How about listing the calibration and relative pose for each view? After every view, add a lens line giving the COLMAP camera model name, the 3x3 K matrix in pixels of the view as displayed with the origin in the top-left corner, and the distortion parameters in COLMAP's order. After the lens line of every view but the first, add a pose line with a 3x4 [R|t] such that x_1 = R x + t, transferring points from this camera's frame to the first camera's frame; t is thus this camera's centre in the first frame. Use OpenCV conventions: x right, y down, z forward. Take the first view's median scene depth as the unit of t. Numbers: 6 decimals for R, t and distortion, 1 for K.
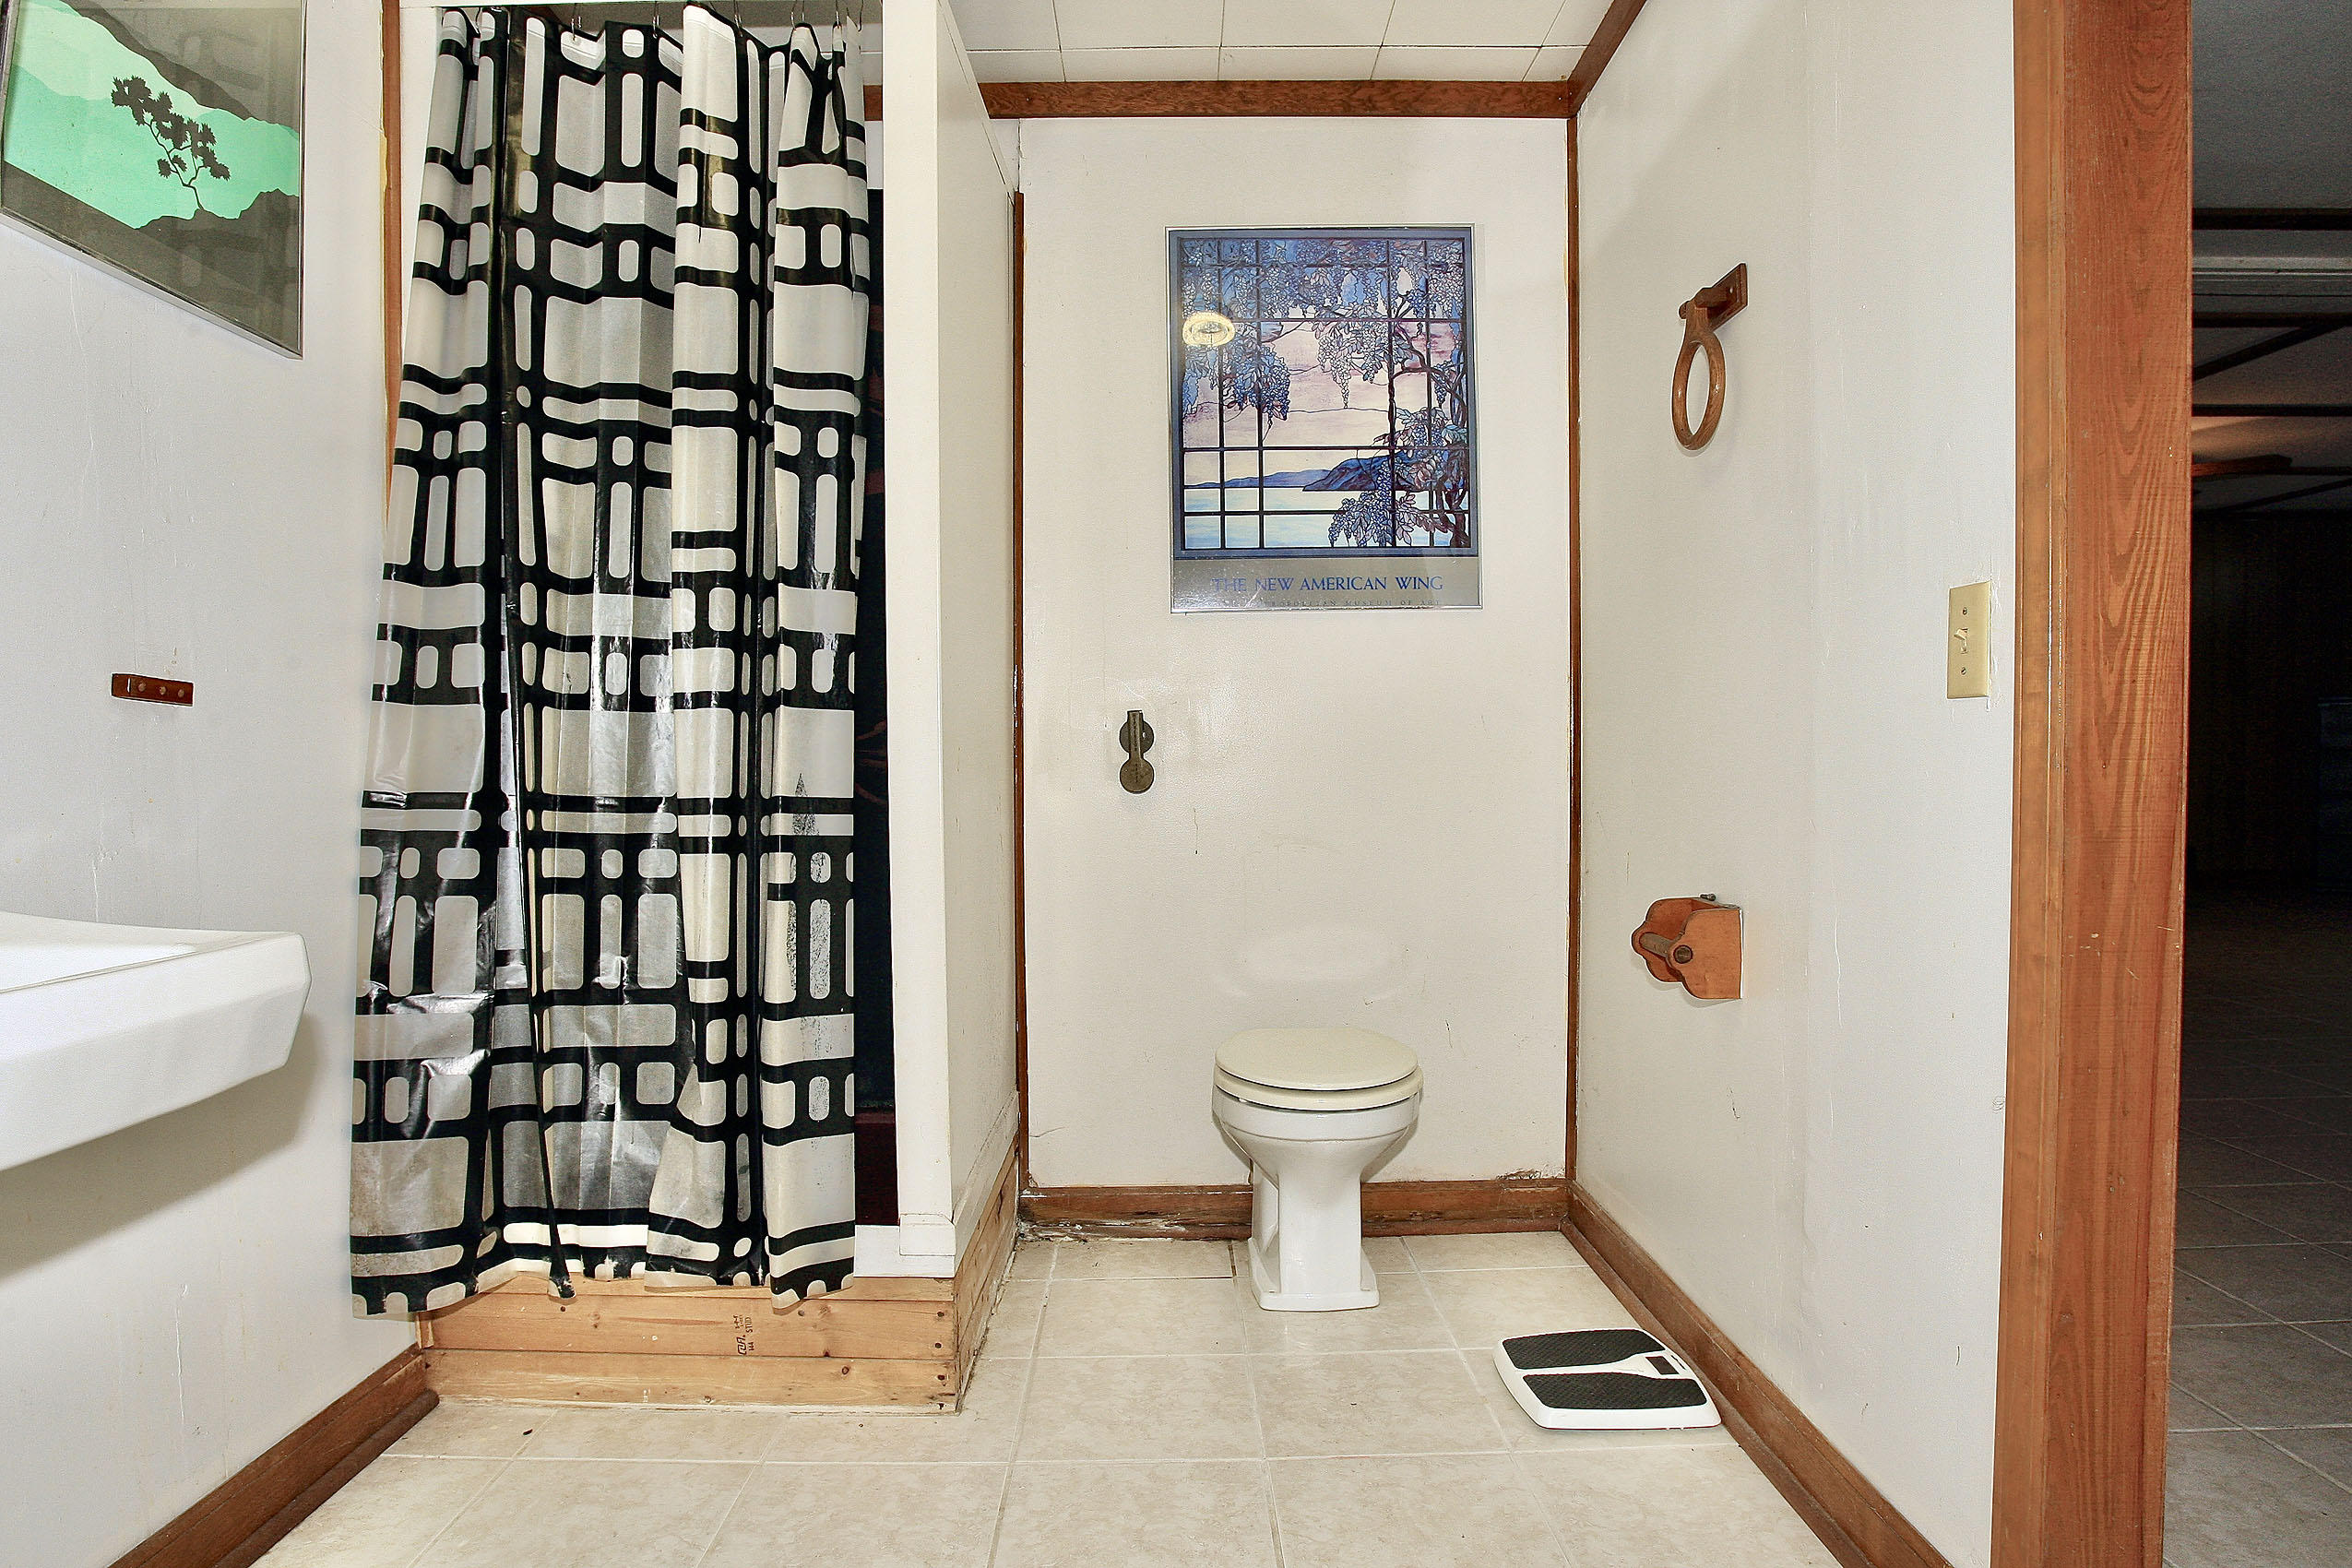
lens RADIAL K [[1396.9, 0, 1176.0], [0, 1396.9, 784.0], [0, 0, 1]] dist [-0.091665, 0.052316]
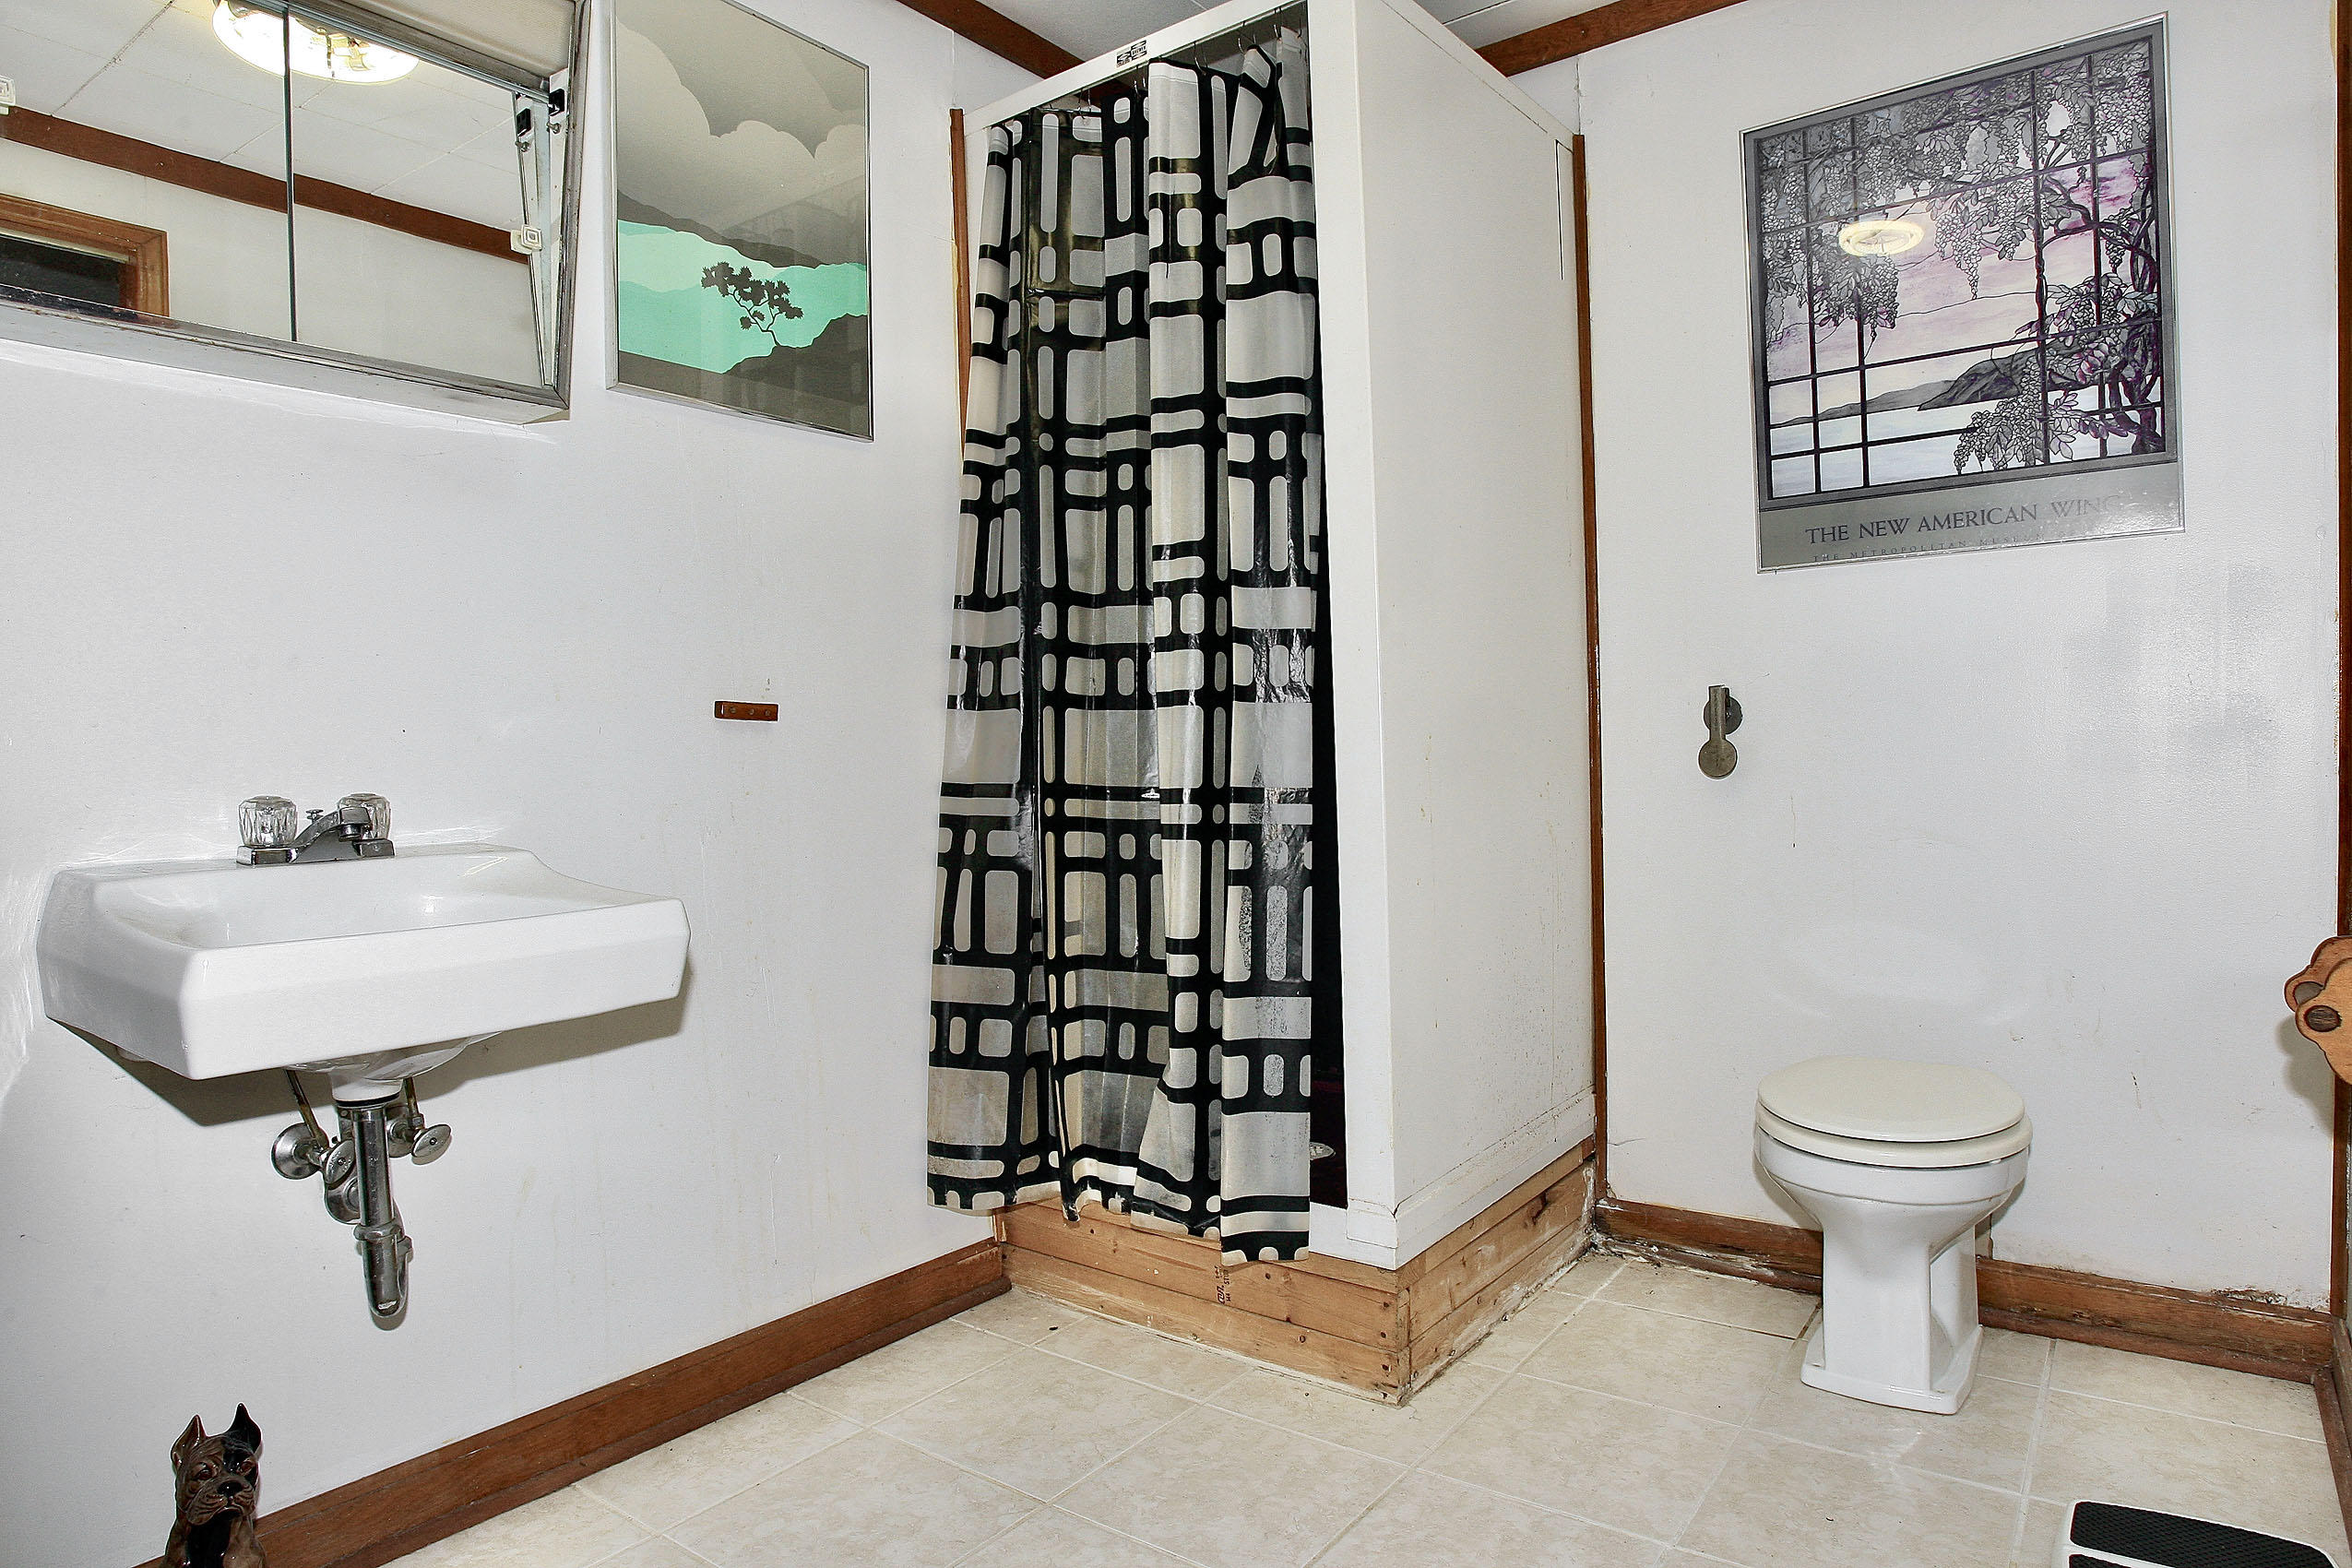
lens RADIAL K [[1396.9, 0, 1176.0], [0, 1396.9, 784.0], [0, 0, 1]] dist [-0.091665, 0.052316]
pose [[0.792372, 0.000771, -0.610037, 0.322558], [0.011951, 0.999788, 0.016786, -0.011593], [0.609921, -0.020591, 0.792195, 0.123697]]
